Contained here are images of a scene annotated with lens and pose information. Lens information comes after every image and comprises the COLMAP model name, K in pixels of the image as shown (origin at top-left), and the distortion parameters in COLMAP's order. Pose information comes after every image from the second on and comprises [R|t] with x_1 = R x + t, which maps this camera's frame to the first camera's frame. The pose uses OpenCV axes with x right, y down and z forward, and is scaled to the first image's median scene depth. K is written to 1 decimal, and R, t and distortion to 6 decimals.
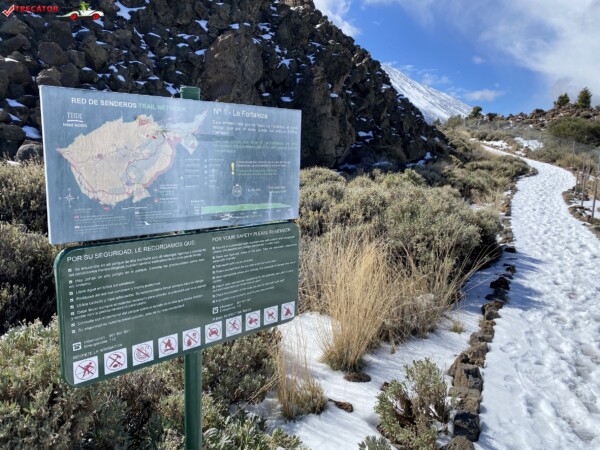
lens RADIAL K [[458.0, 0, 300.0], [0, 458.0, 225.0], [0, 0, 1]] dist [0.012390, 0.004251]
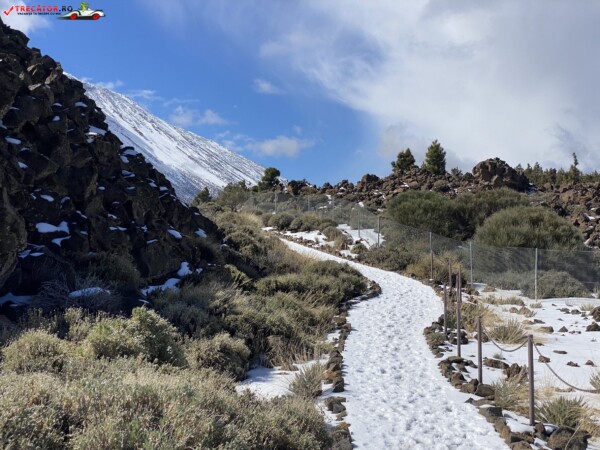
lens RADIAL K [[894.9, 0, 300.0], [0, 894.9, 225.0], [0, 0, 1]] dist [0.131136, 0.004397]
pose [[0.925330, -0.012435, 0.378958, 0.019073], [0.081743, 0.982501, -0.167360, -0.018294], [-0.370246, 0.185840, 0.910155, 0.038138]]
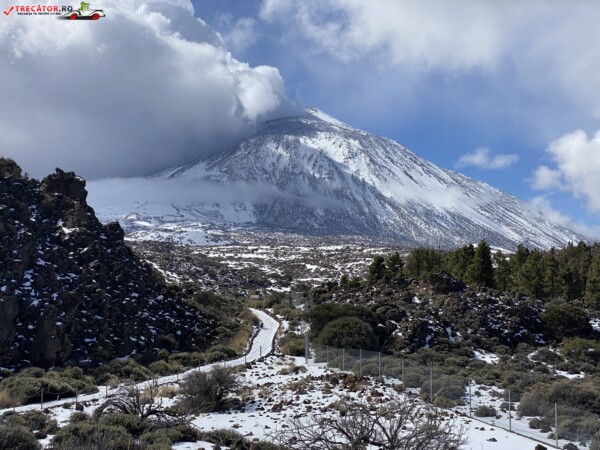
lens RADIAL K [[894.9, 0, 300.0], [0, 894.9, 225.0], [0, 0, 1]] dist [0.131136, 0.004397]
pose [[0.996378, -0.008096, 0.084651, 0.478501], [0.027263, 0.973326, -0.227803, 0.117998], [-0.080548, 0.229286, 0.970021, -1.743421]]
